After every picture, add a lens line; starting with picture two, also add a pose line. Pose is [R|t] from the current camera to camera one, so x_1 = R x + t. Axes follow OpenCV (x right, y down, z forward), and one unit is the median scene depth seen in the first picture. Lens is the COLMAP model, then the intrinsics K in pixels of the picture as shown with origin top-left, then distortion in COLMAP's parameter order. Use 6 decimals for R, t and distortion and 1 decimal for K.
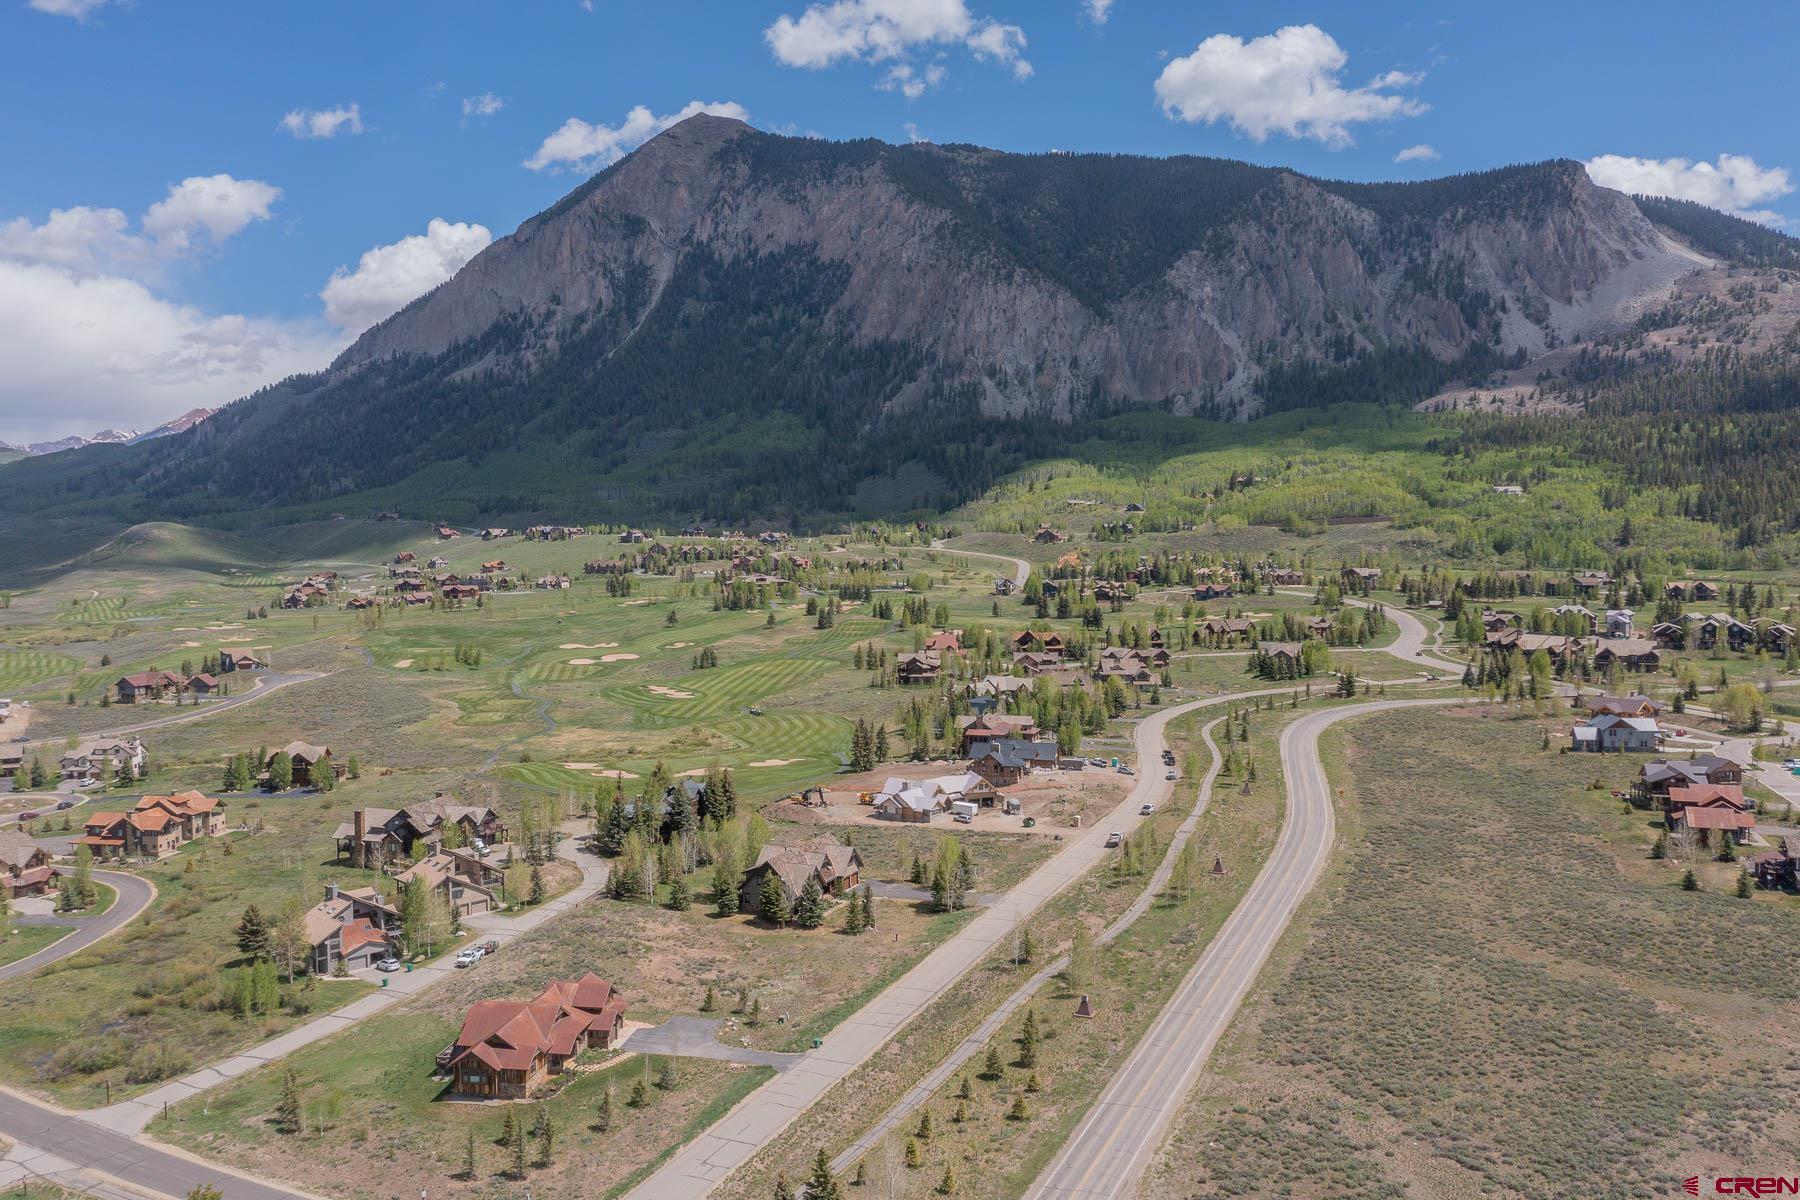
lens RADIAL K [[1431.7, 0, 895.2], [0, 1431.7, 608.1], [0, 0, 1]] dist [-0.012903, 0.004016]
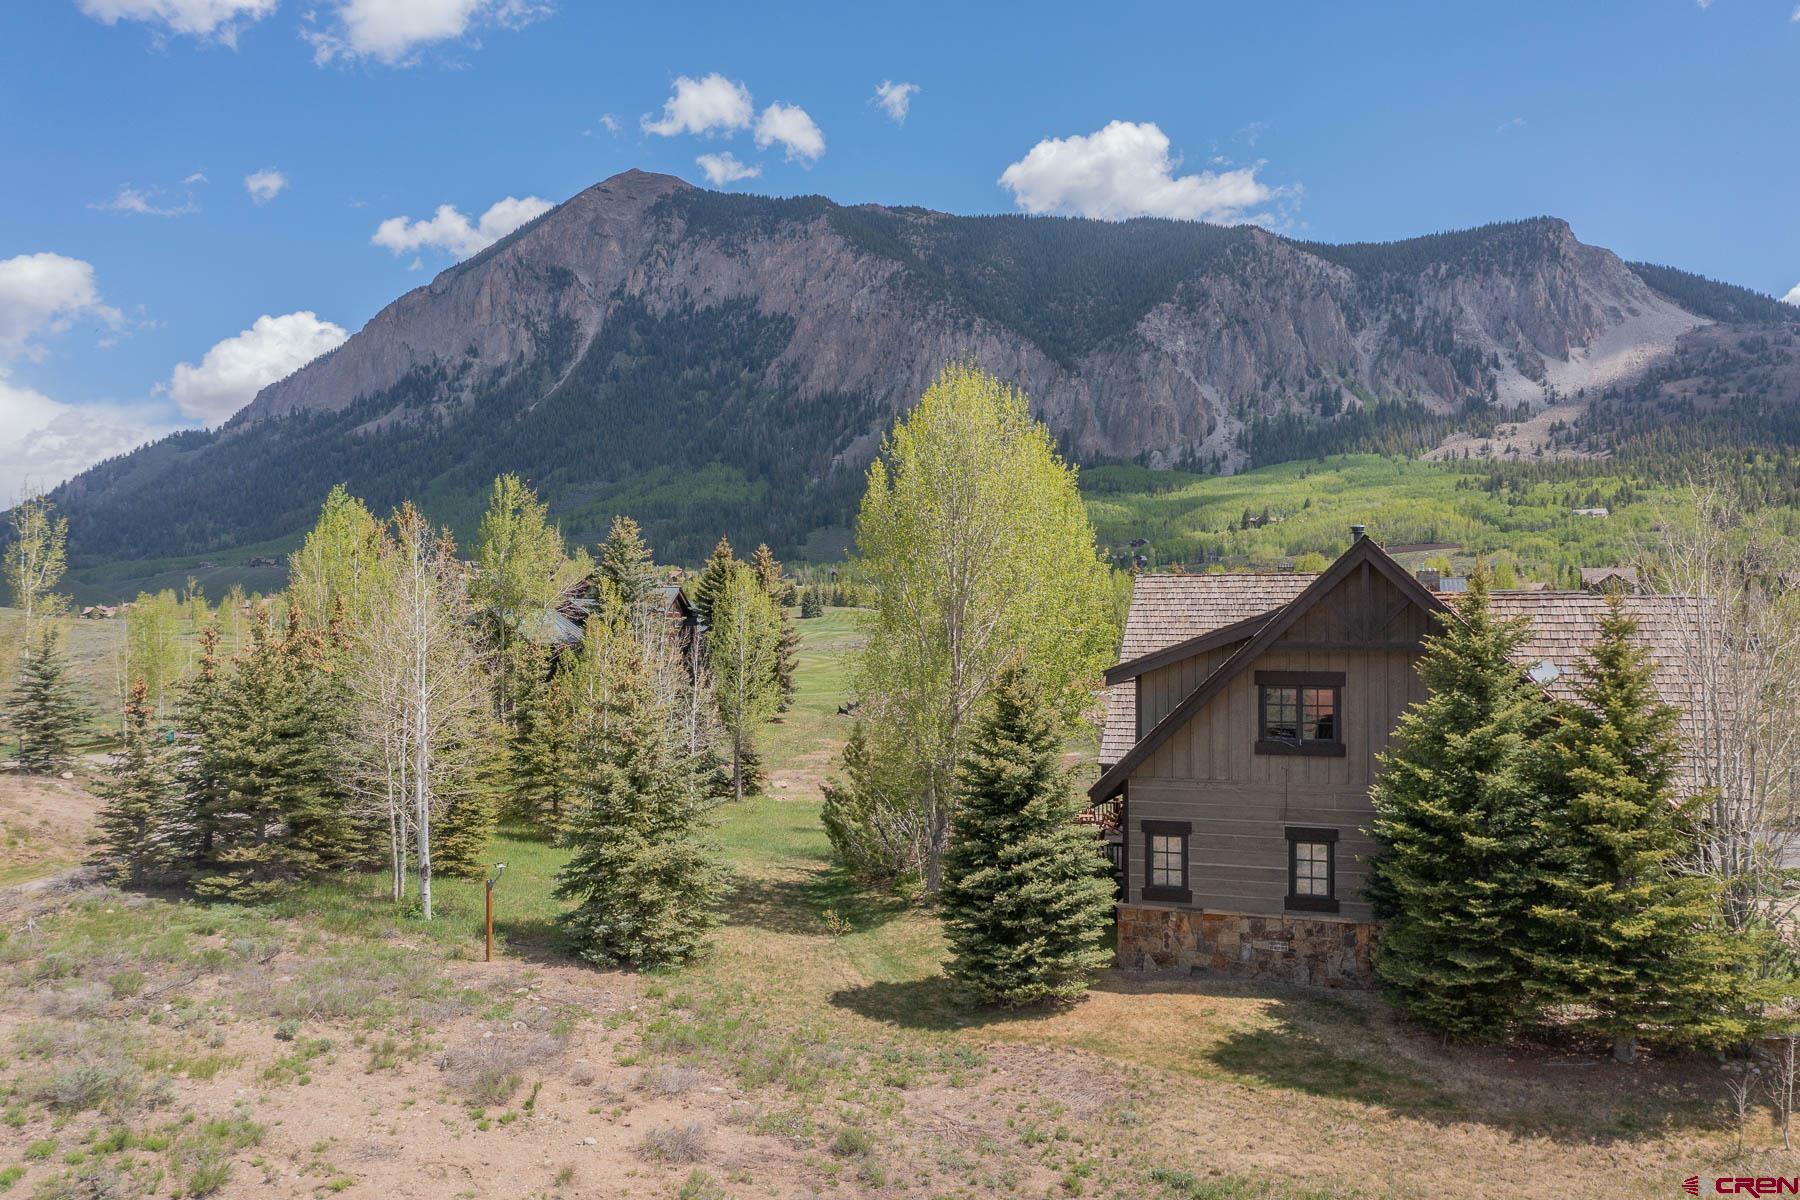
lens RADIAL K [[1431.7, 0, 900.0], [0, 1431.7, 609.4], [0, 0, 1]] dist [-0.012903, 0.004016]
pose [[0.998416, 0.008425, 0.055625, -0.015540], [-0.004252, 0.997197, -0.074705, 0.021856], [-0.056098, 0.074351, 0.995653, 0.100571]]
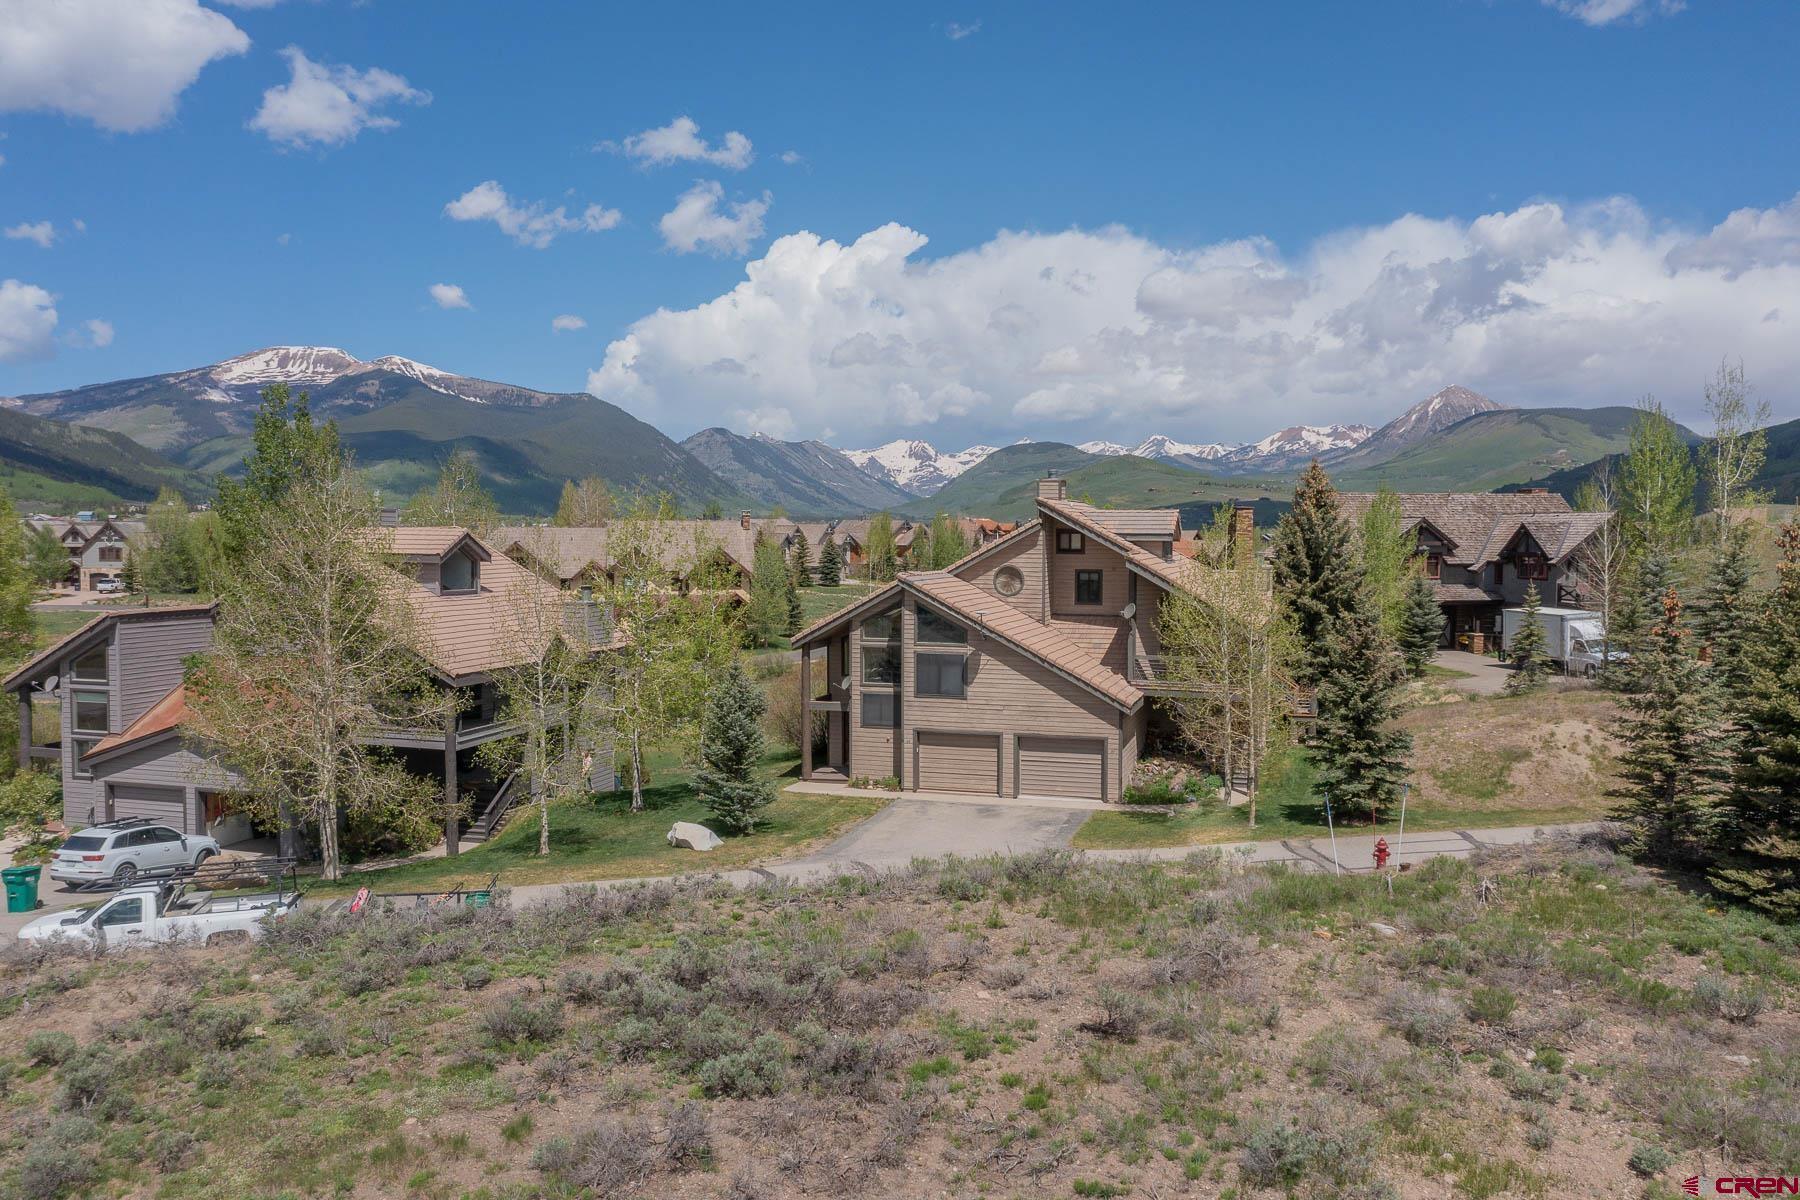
lens RADIAL K [[1431.7, 0, 900.3], [0, 1431.7, 598.8], [0, 0, 1]] dist [-0.012903, 0.004016]
pose [[0.453005, 0.052107, -0.889984, -0.015223], [-0.059822, 0.997817, 0.027972, 0.021576], [0.889499, 0.040569, 0.455133, 0.105727]]
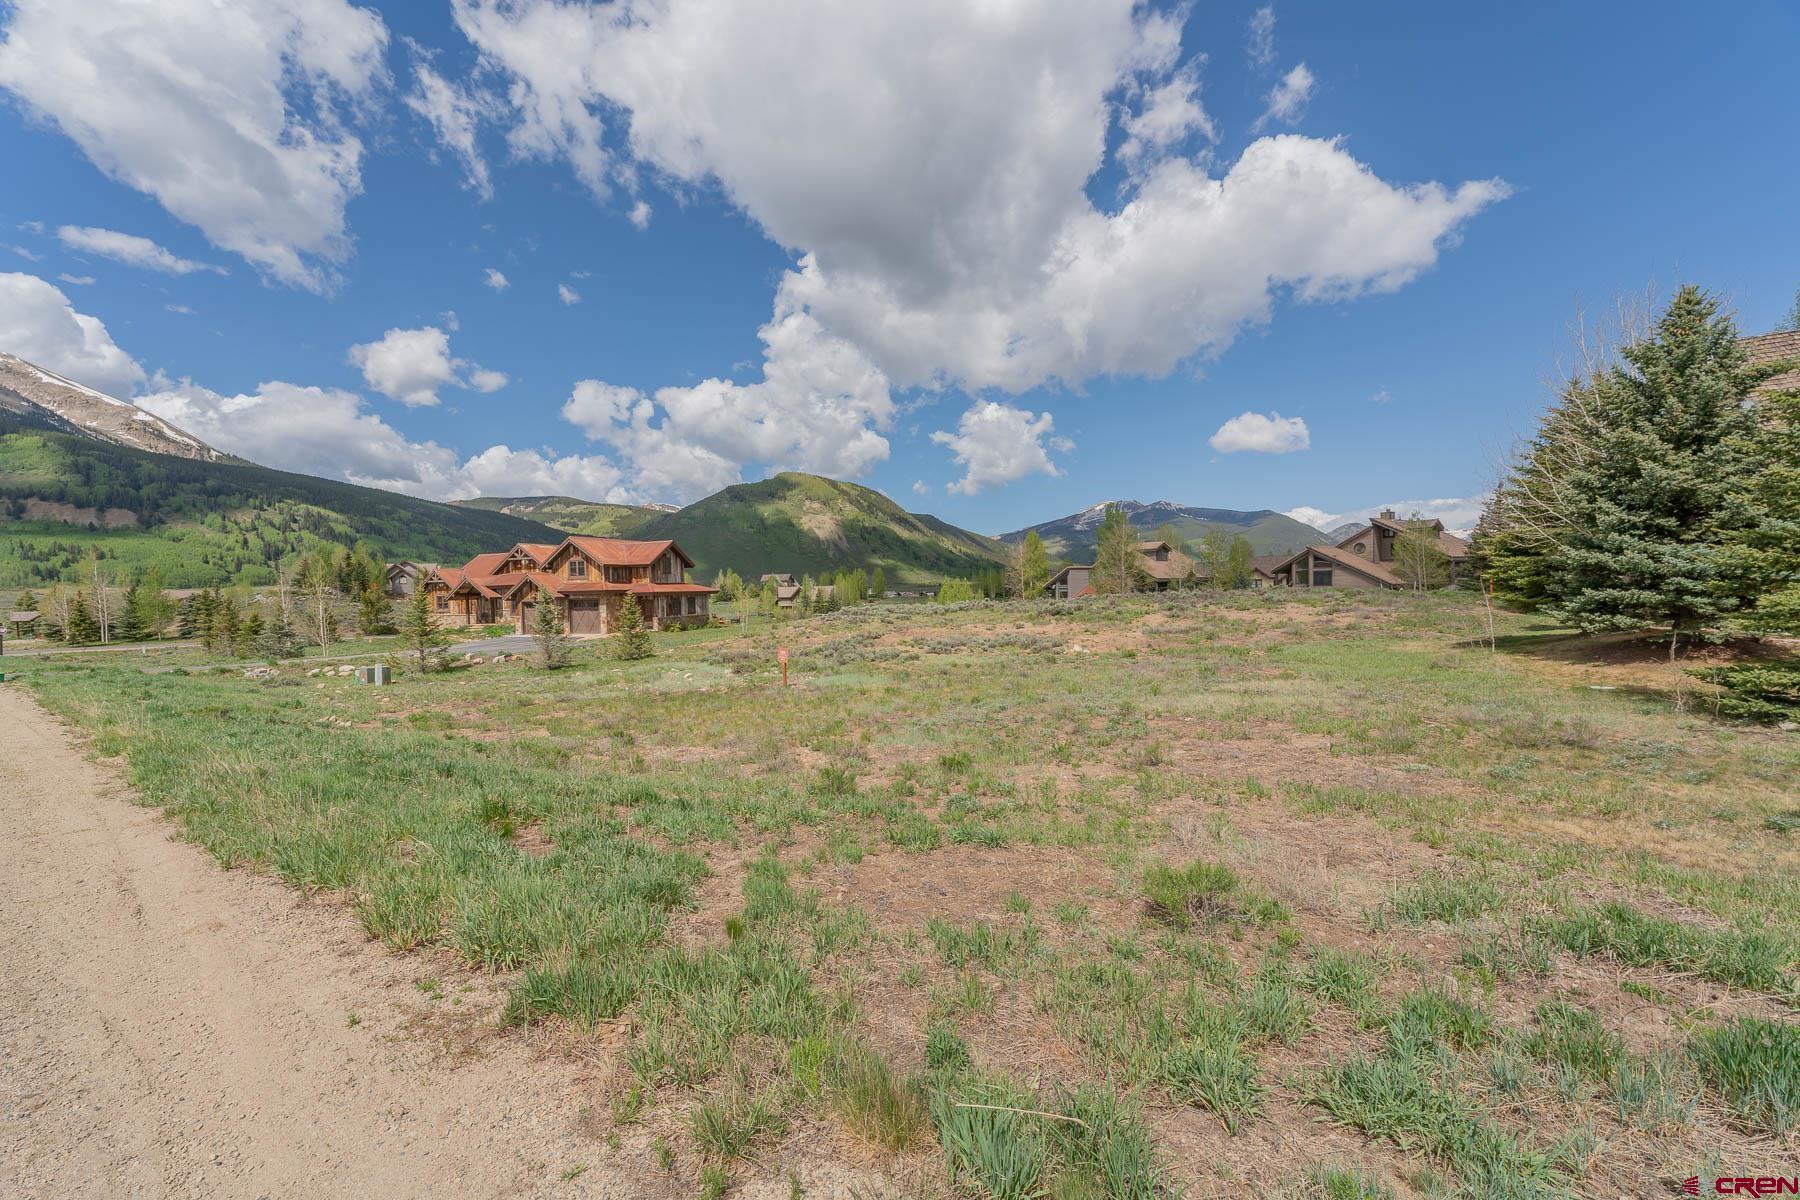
lens RADIAL K [[710.6, 0, 889.2], [0, 710.6, 606.2], [0, 0, 1]] dist [-0.002886, 0.001129]
pose [[-0.233156, 0.030334, -0.971966, 0.003608], [-0.031174, 0.998767, 0.038648, 0.024168], [0.971940, 0.039311, -0.231923, 0.104408]]
